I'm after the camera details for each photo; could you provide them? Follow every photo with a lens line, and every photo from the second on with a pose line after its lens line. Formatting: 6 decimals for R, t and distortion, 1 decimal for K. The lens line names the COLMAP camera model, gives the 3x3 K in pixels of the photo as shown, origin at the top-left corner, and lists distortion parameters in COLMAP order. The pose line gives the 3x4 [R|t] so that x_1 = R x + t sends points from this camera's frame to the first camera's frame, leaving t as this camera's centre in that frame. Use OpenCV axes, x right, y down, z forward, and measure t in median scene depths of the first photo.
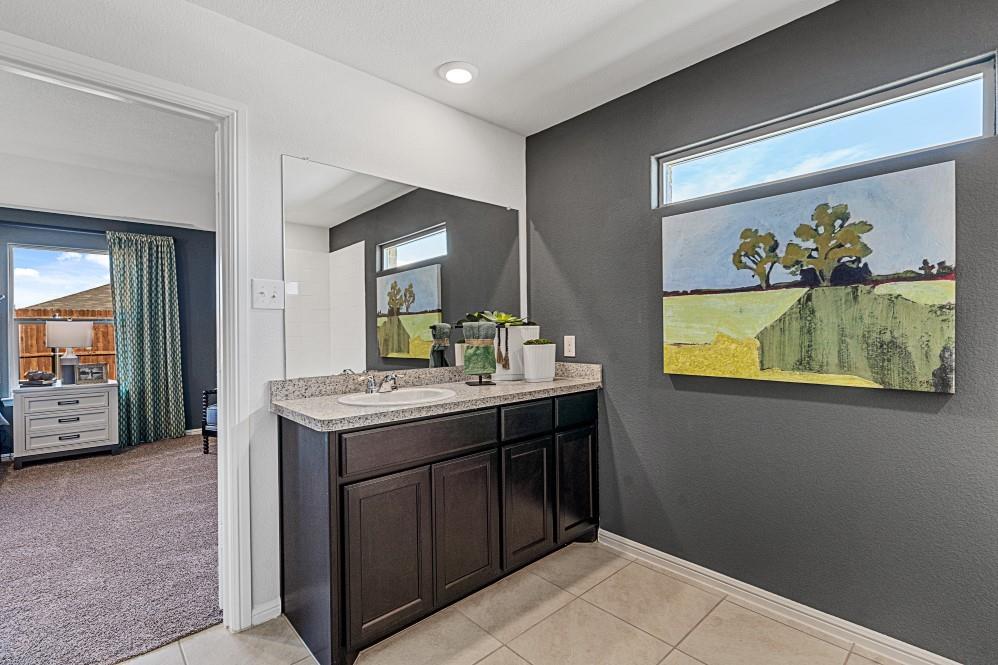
lens RADIAL K [[465.7, 0, 501.2], [0, 465.7, 333.3], [0, 0, 1]] dist [-0.000289, 0.000170]
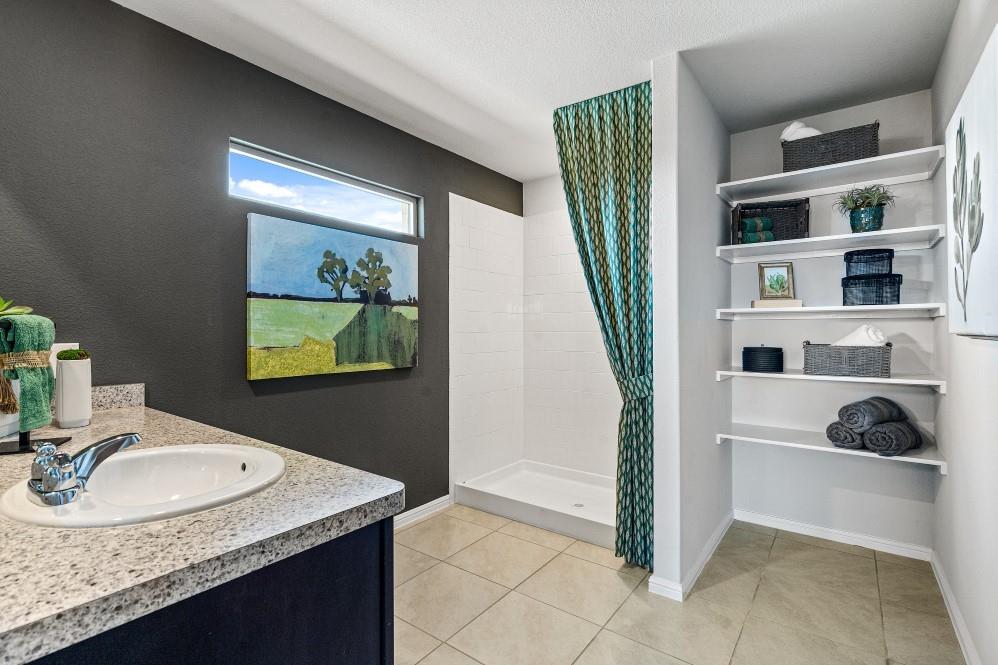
lens RADIAL K [[460.5, 0, 501.6], [0, 460.5, 333.8], [0, 0, 1]] dist [0.002257, 0.000544]
pose [[-0.184273, 0.005678, 0.982859, -0.776506], [0.014550, 0.999889, -0.003048, 0.004618], [-0.982767, 0.013739, -0.184335, 0.817199]]
